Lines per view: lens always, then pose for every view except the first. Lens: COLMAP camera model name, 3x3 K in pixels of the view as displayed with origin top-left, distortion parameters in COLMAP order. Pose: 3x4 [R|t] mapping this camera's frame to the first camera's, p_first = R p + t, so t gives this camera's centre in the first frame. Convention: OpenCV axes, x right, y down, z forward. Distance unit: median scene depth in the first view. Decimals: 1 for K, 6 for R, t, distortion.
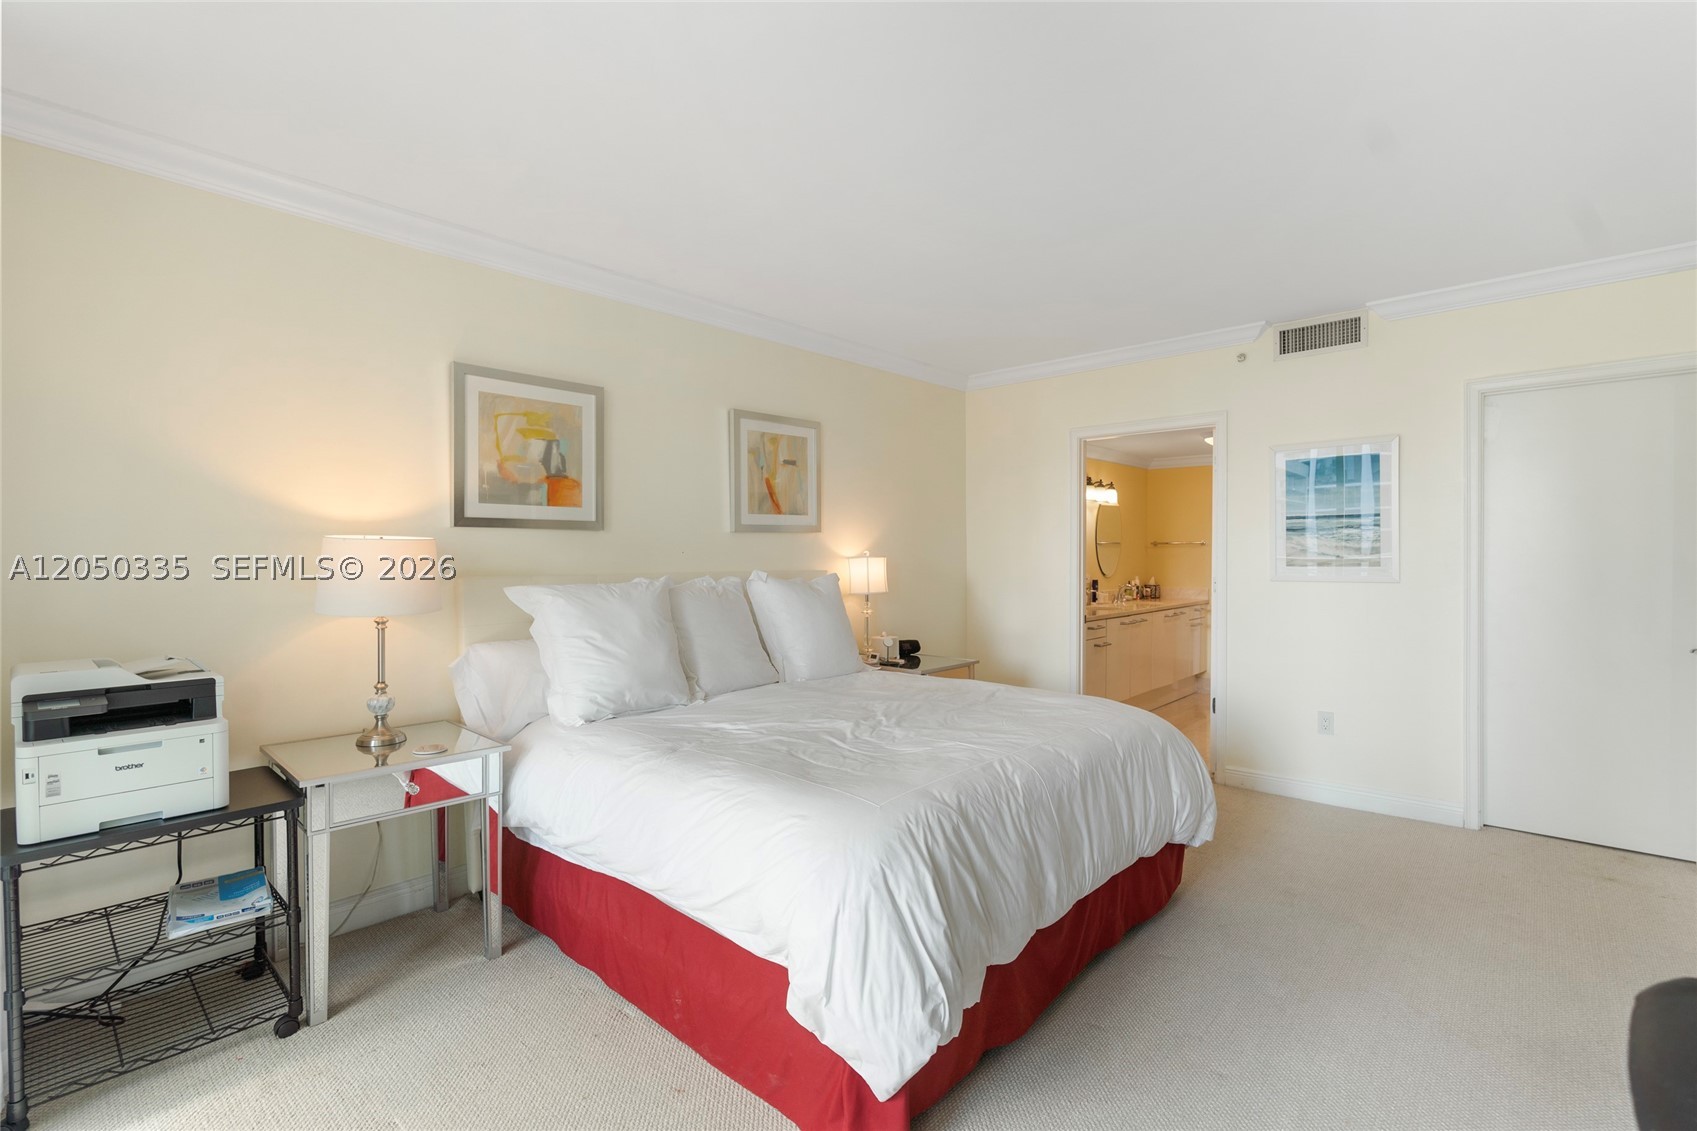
lens RADIAL K [[770.7, 0, 848.0], [0, 770.7, 556.8], [0, 0, 1]] dist [0.016777, -0.000657]
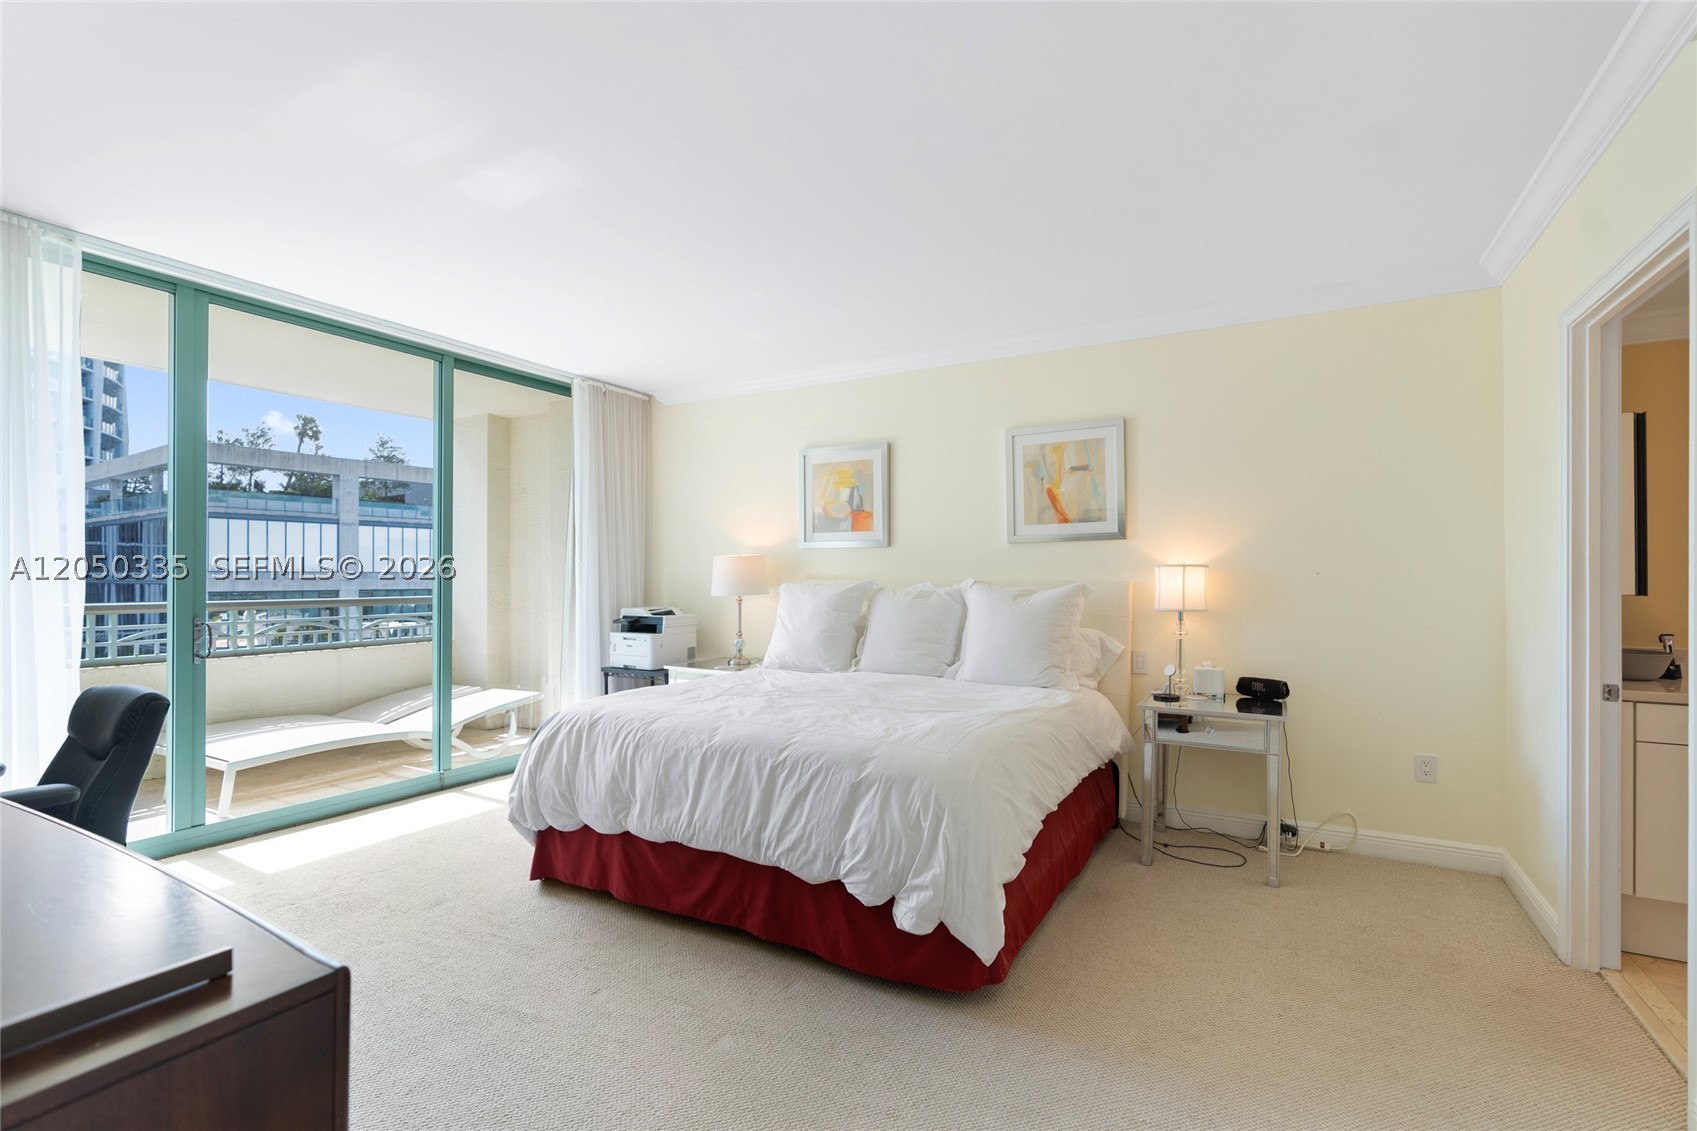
lens RADIAL K [[770.7, 0, 852.2], [0, 770.7, 580.2], [0, 0, 1]] dist [0.016777, -0.000657]
pose [[0.256527, 0.010501, -0.966480, 0.855226], [-0.003109, 0.999945, 0.010039, 0.009993], [0.966532, 0.000429, 0.256545, 0.517185]]
